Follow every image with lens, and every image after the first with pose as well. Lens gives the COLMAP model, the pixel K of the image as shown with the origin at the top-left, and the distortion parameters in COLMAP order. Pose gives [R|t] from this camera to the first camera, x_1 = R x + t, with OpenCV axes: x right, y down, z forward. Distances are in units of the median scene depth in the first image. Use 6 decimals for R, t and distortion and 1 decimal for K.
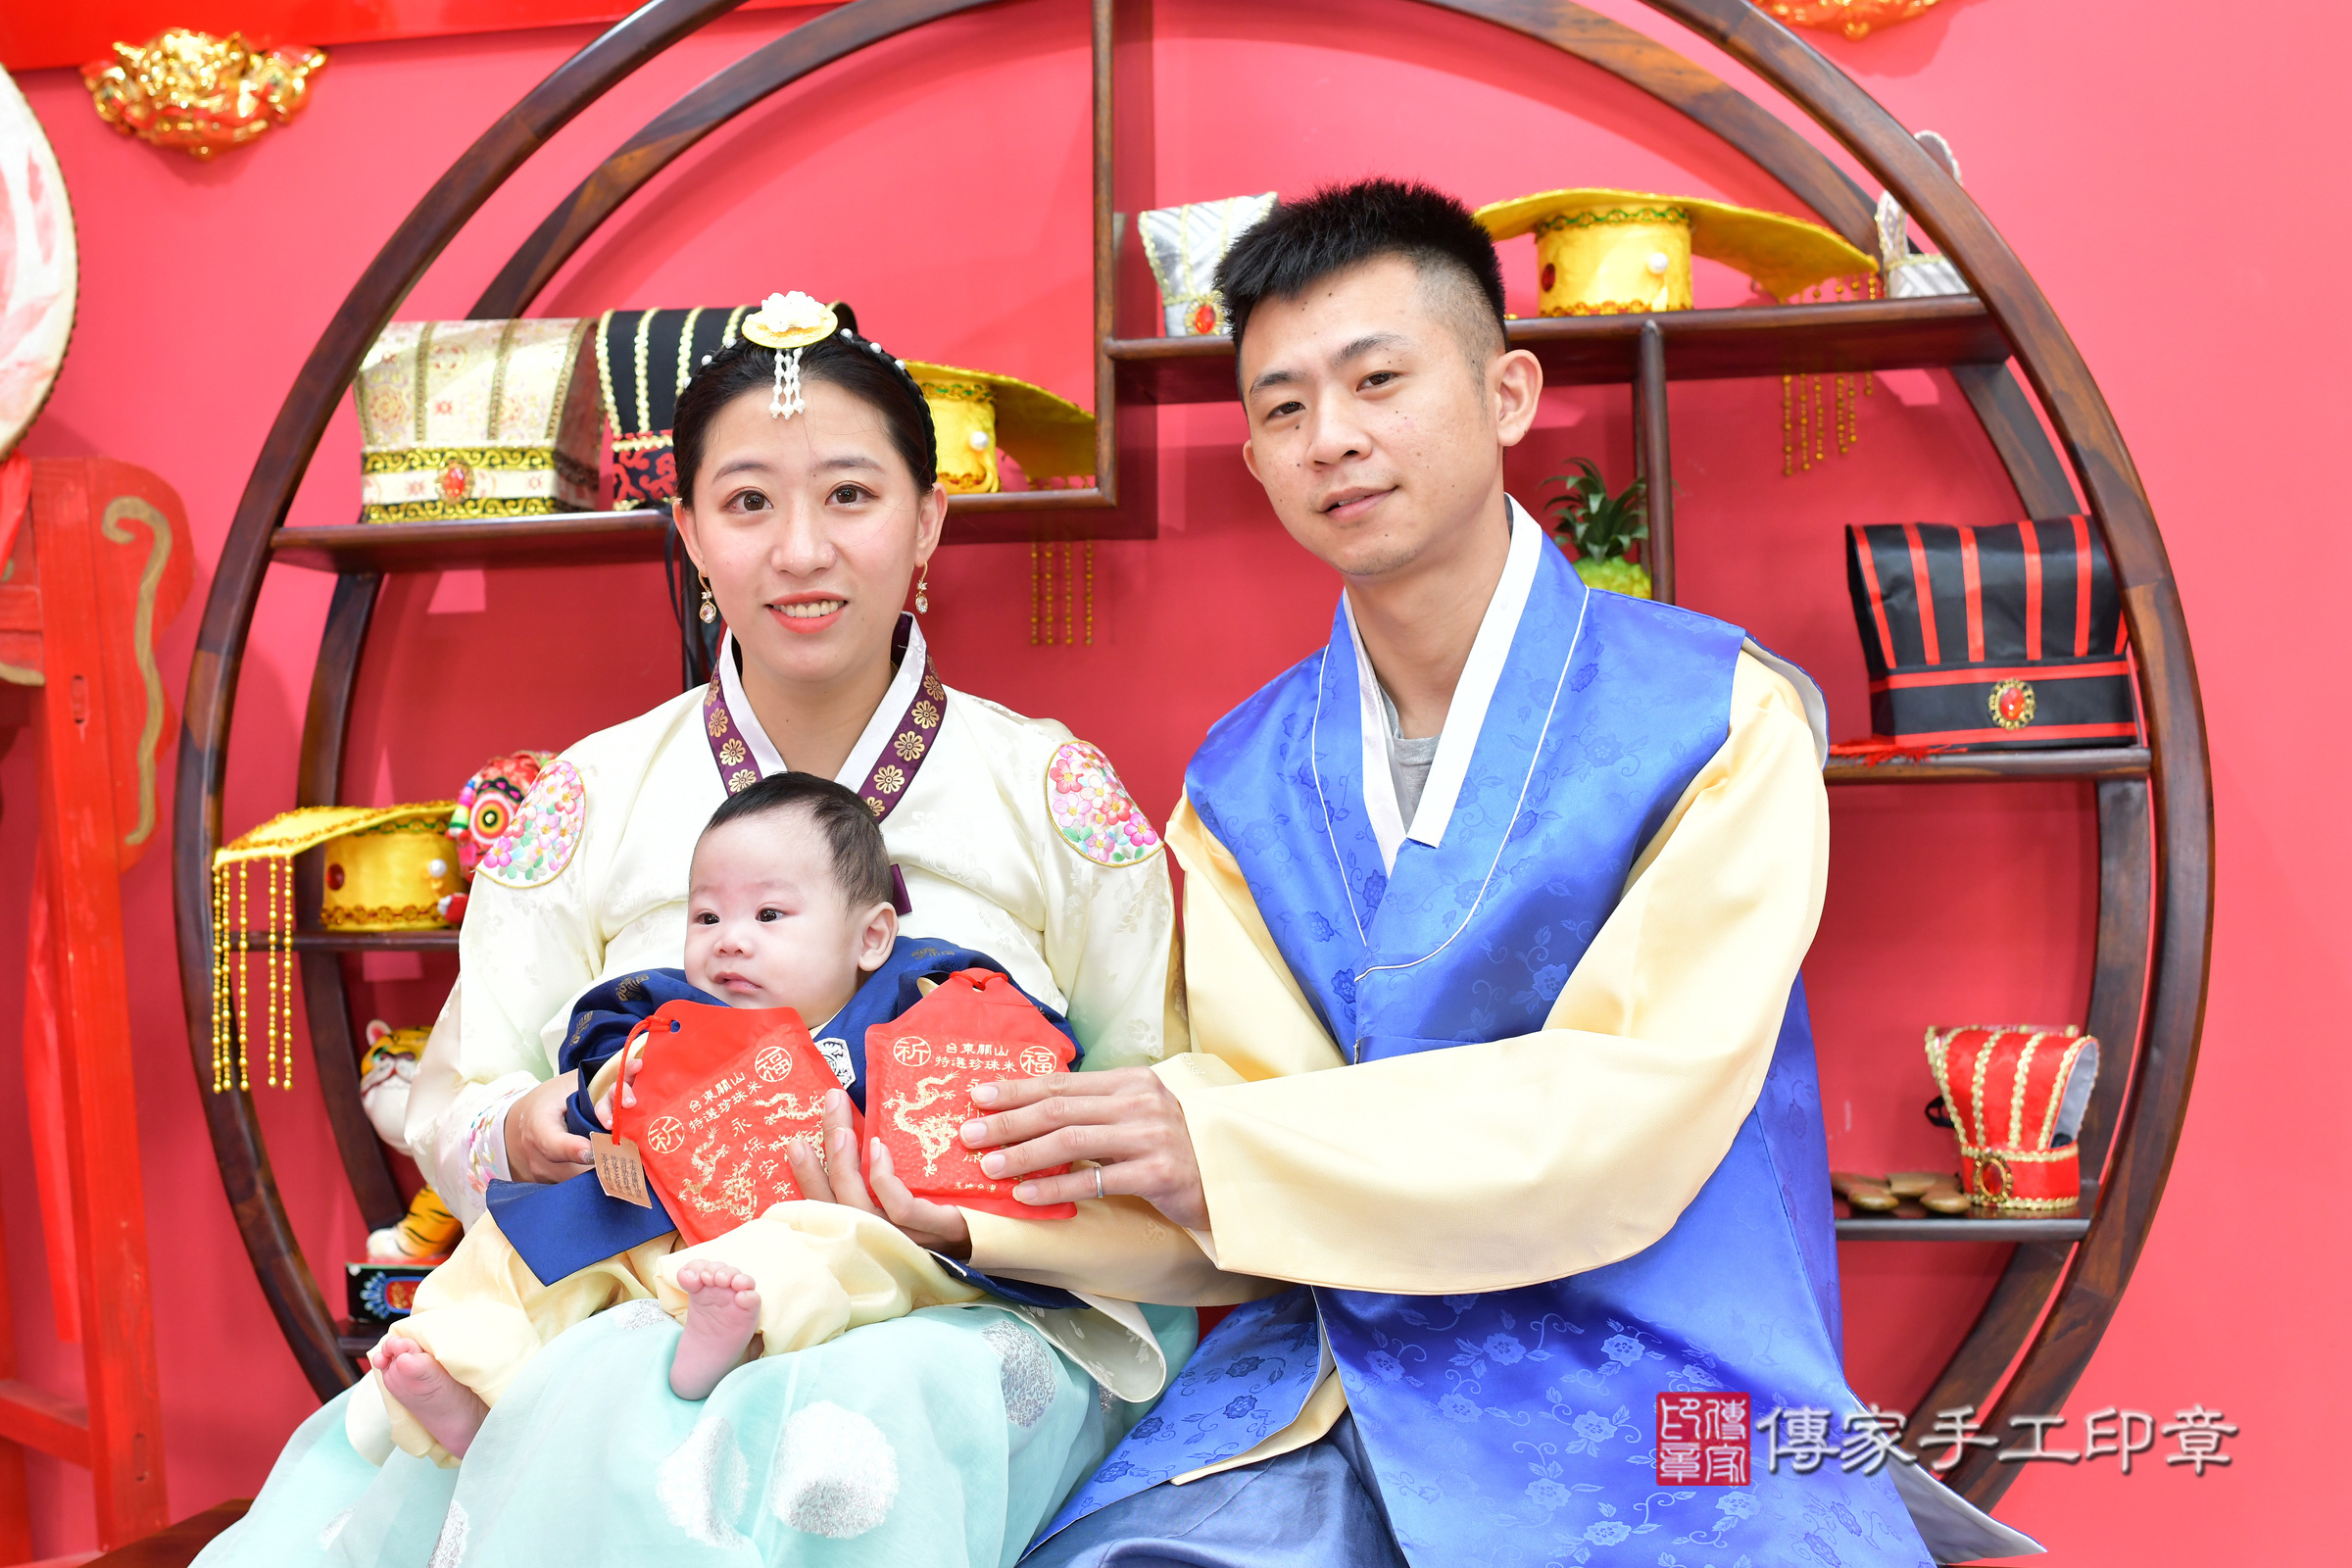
lens RADIAL K [[2712.4, 0, 967.0], [0, 2712.4, 787.3], [0, 0, 1]] dist [0.002303, -0.005172]
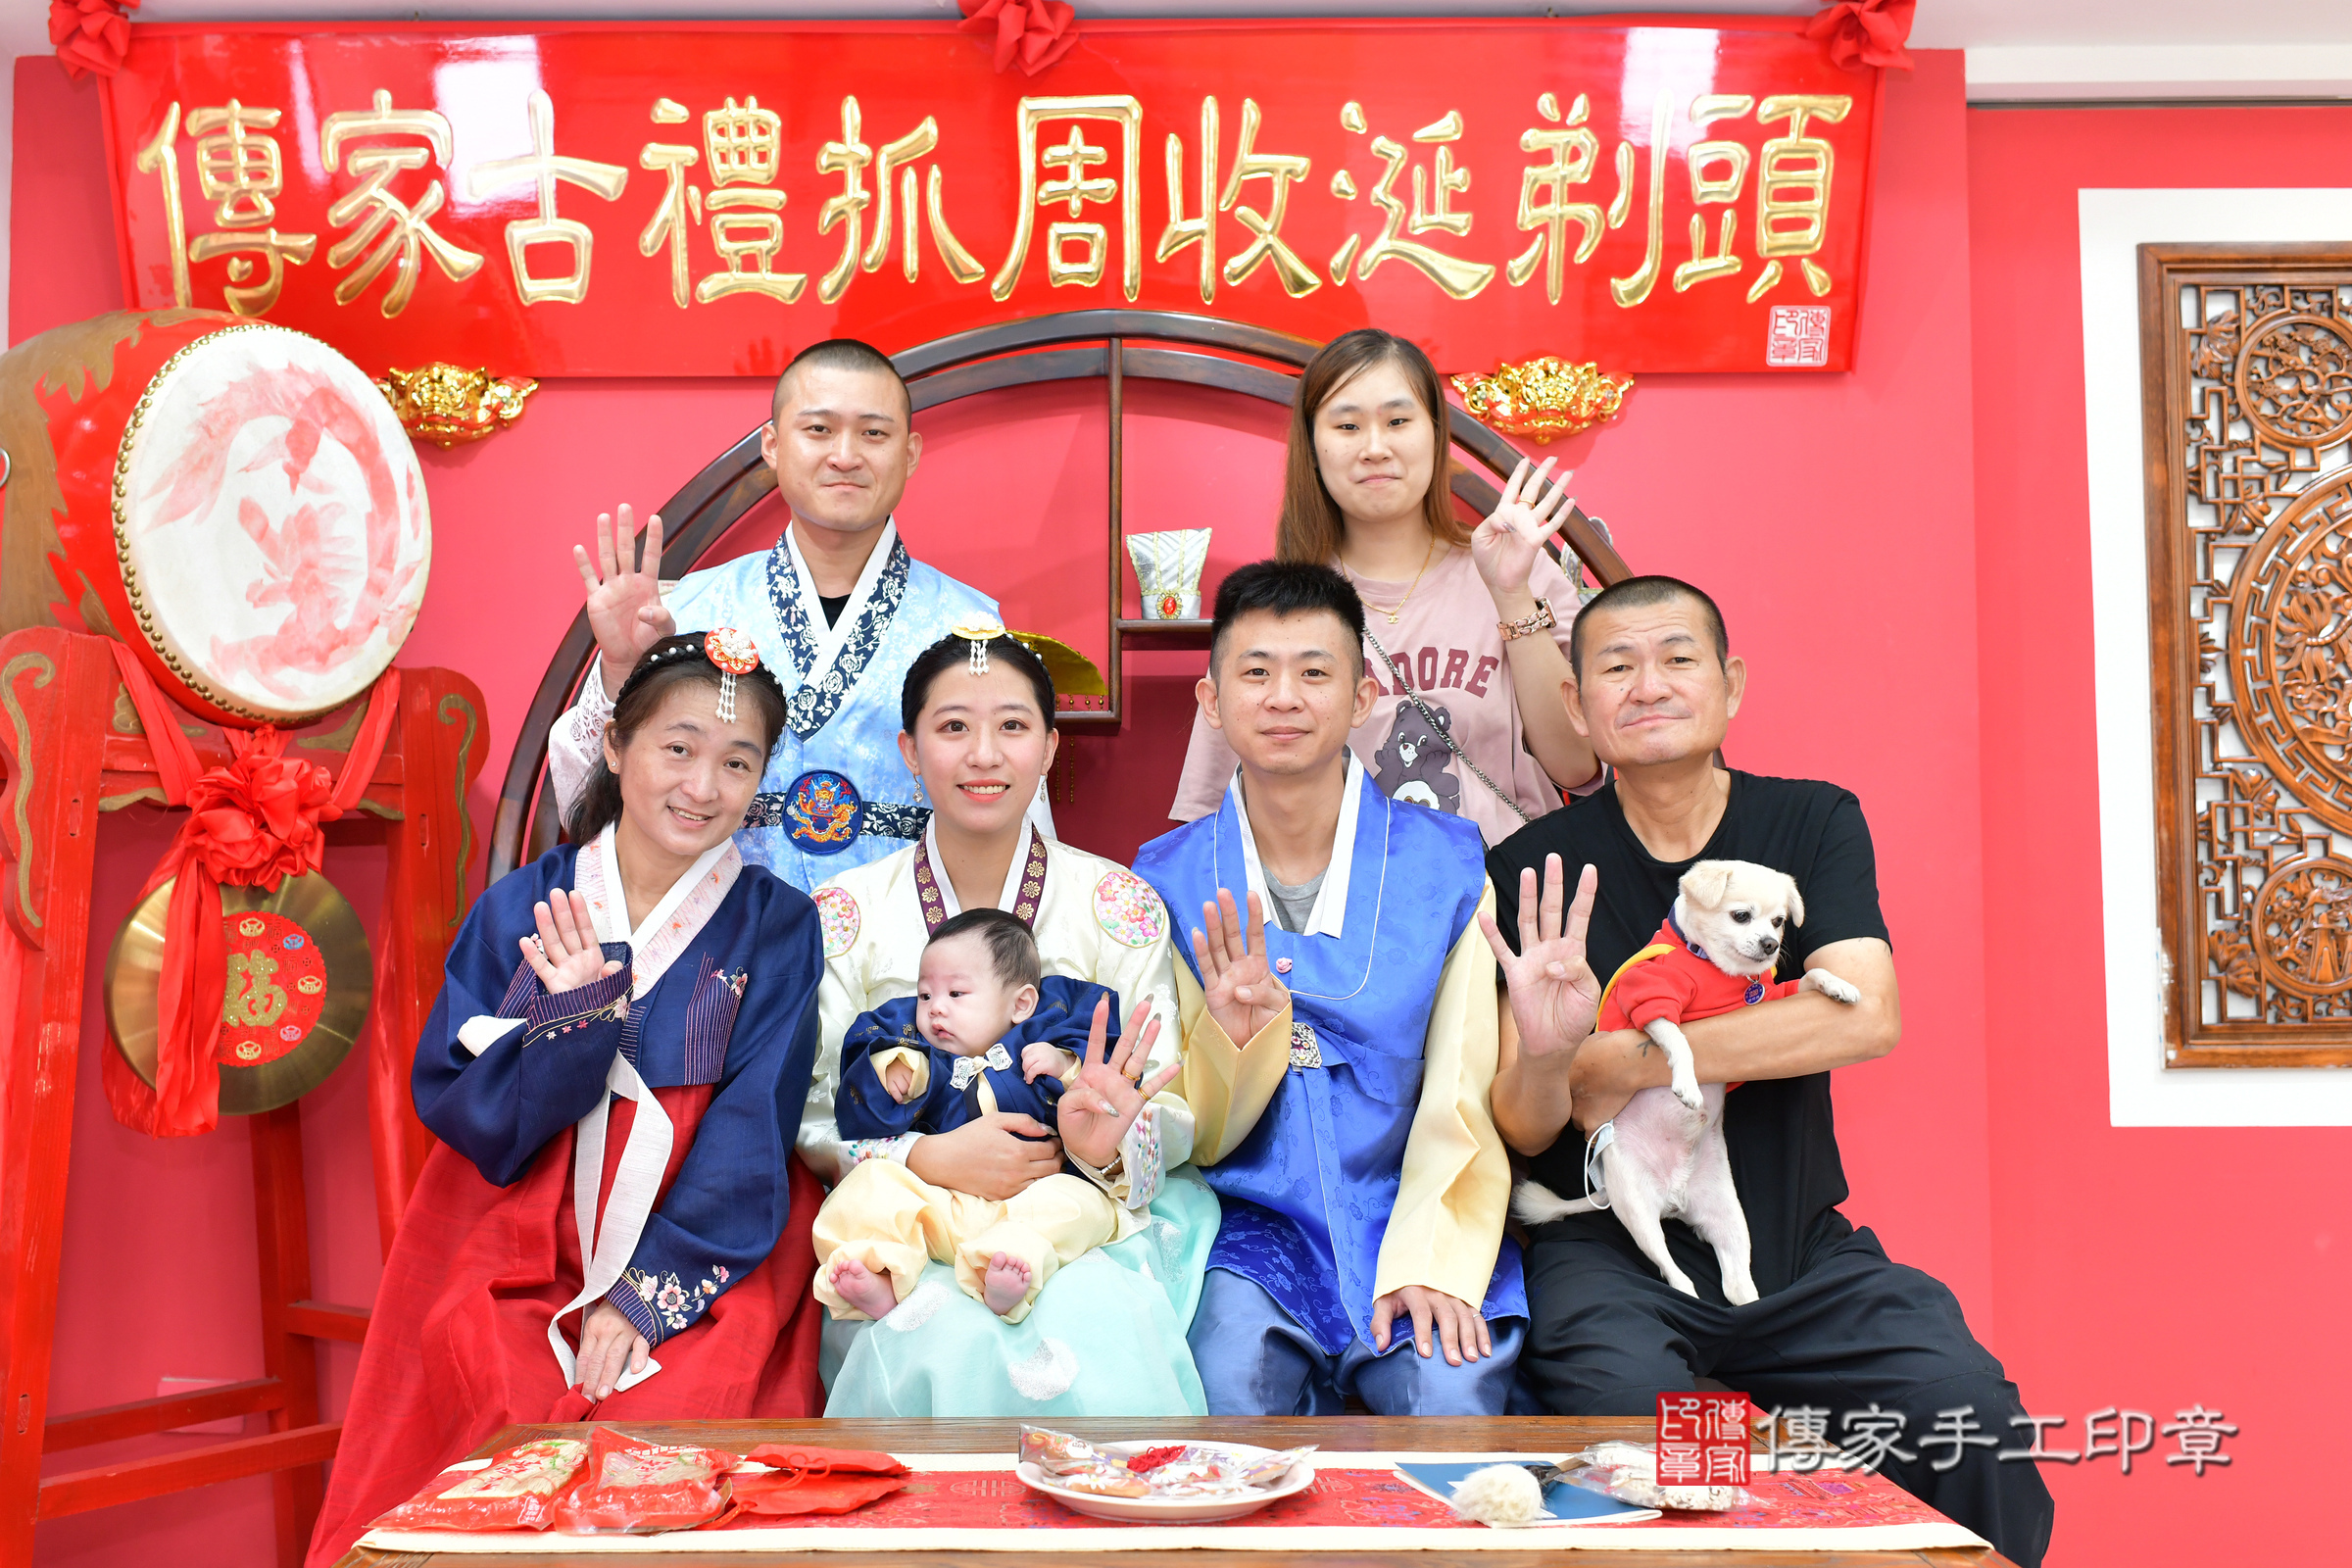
lens RADIAL K [[2482.8, 0, 1090.0], [0, 2482.8, 848.0], [0, 0, 1]] dist [-0.000855, -0.001530]
pose [[0.974737, 0.012436, 0.223009, -0.273927], [-0.011545, 0.999919, -0.005298, -0.019504], [-0.223056, 0.002590, 0.974802, -0.409685]]
